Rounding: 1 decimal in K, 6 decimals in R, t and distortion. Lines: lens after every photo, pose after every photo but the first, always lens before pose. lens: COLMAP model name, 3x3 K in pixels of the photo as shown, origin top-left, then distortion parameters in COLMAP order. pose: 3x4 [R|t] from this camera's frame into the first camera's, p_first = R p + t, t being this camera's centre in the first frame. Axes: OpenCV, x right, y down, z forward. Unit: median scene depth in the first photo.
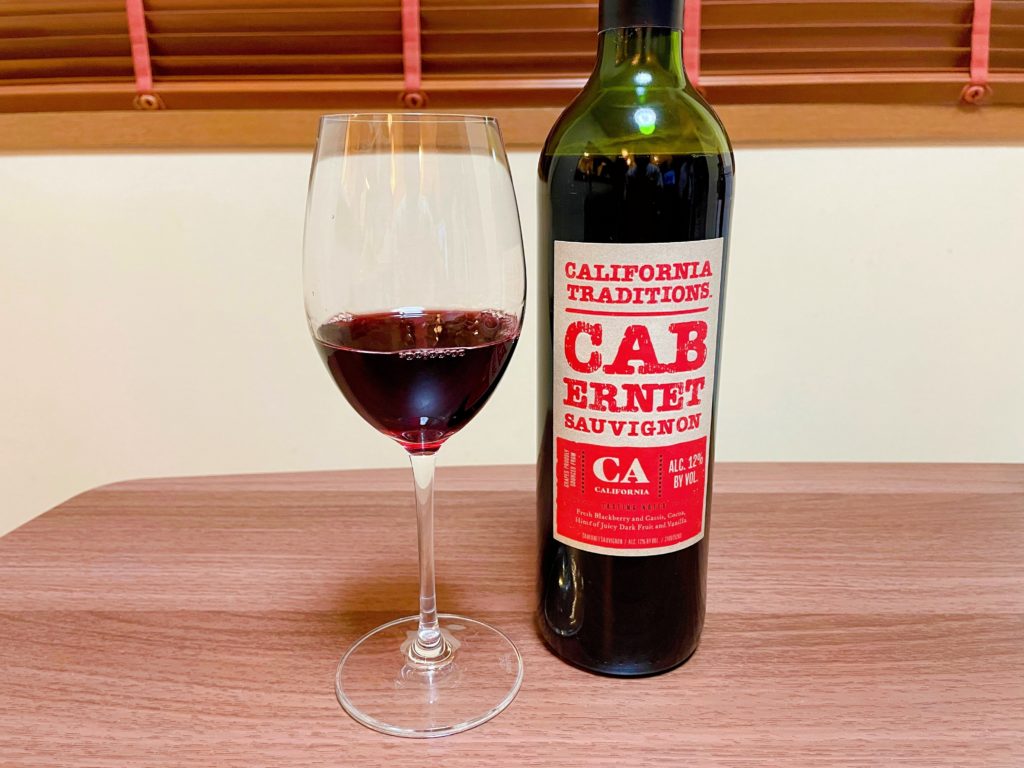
lens RADIAL K [[769.0, 0, 509.0], [0, 769.0, 382.9], [0, 0, 1]] dist [0.042183, -0.084800]
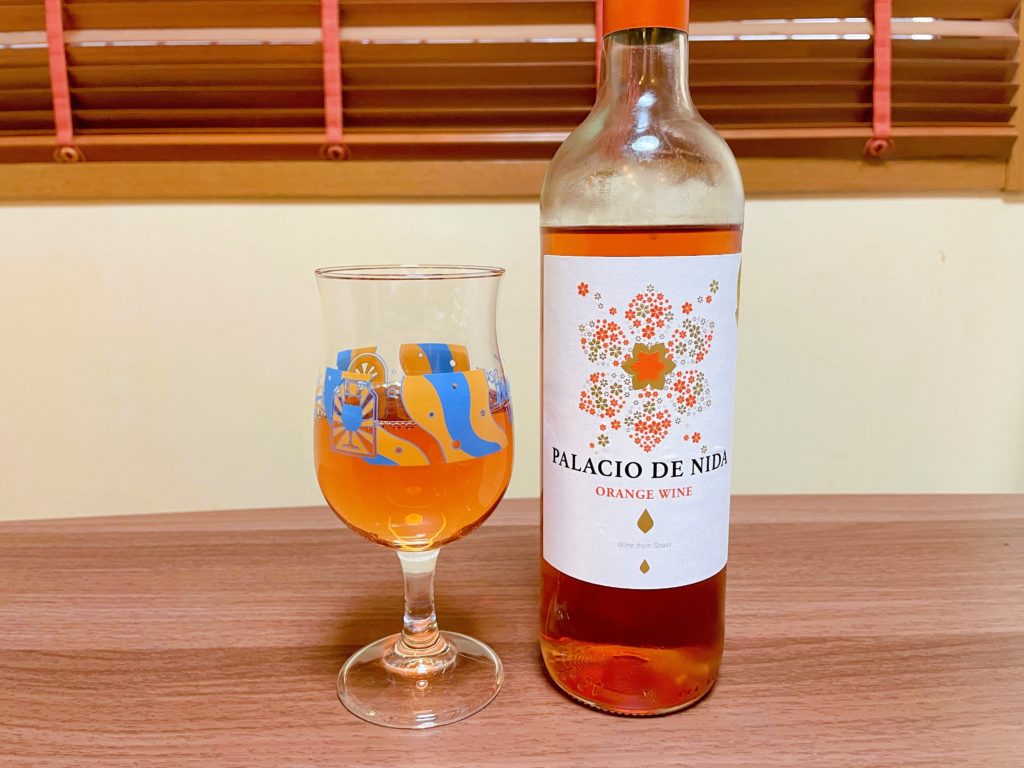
lens RADIAL K [[769.0, 0, 518.0], [0, 769.0, 383.7], [0, 0, 1]] dist [0.042183, -0.084800]
pose [[0.998933, -0.009175, 0.045257, 0.205078], [0.012942, 0.996410, -0.083659, 0.069125], [-0.044327, 0.084155, 0.995466, 0.024437]]
